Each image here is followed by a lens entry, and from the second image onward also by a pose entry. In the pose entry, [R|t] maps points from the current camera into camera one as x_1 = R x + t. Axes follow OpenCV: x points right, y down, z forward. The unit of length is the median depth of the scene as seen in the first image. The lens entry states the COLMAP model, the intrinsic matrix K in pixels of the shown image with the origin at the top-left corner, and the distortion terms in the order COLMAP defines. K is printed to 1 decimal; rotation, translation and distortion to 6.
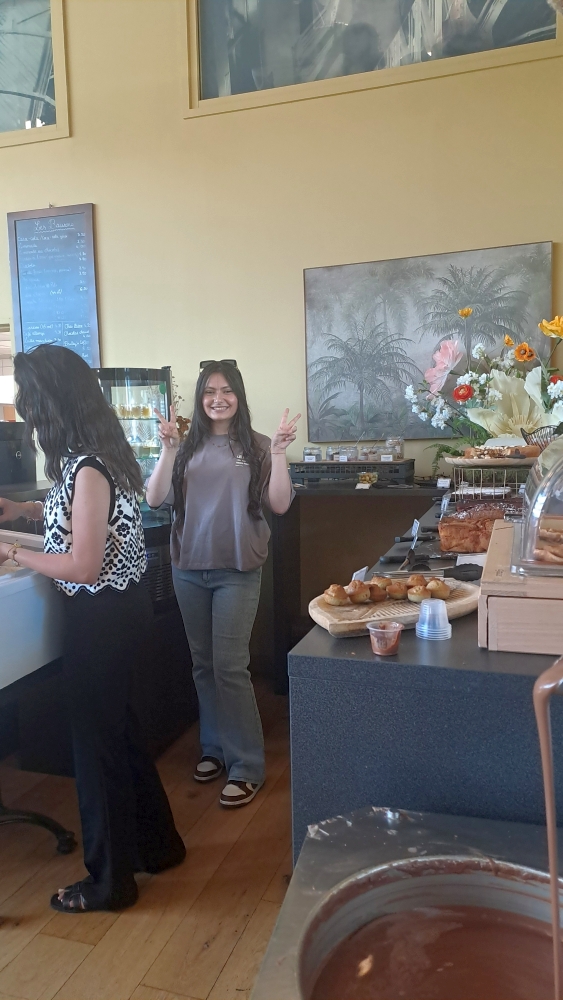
lens RADIAL K [[757.5, 0, 281.5], [0, 757.5, 500.0], [0, 0, 1]] dist [0.056536, 0.000065]
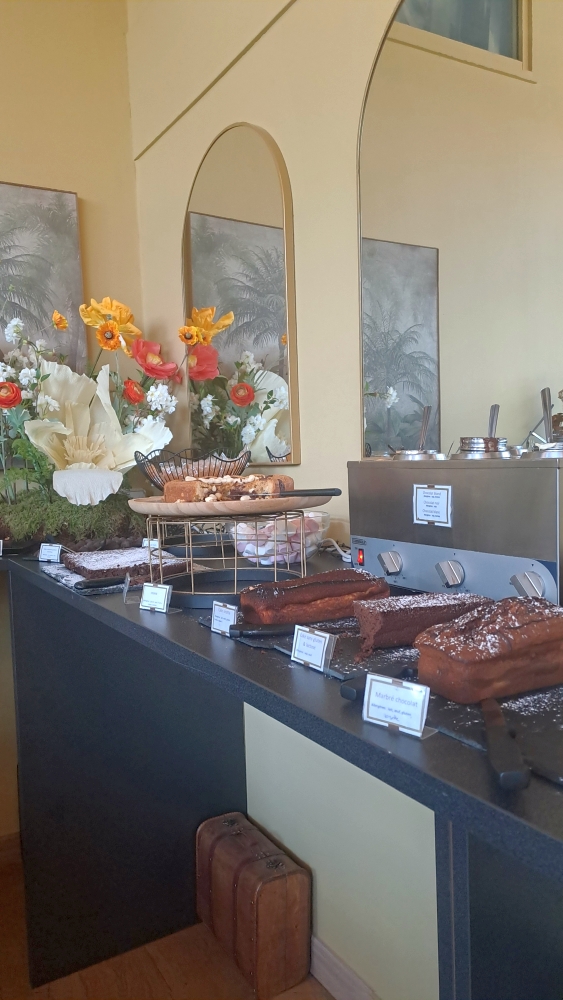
lens RADIAL K [[757.5, 0, 281.5], [0, 757.5, 500.0], [0, 0, 1]] dist [0.056536, 0.000065]
pose [[0.671566, -0.043435, 0.739671, -0.067370], [0.083535, 0.996354, -0.017335, -0.034530], [-0.736221, 0.073430, 0.672746, 0.492205]]
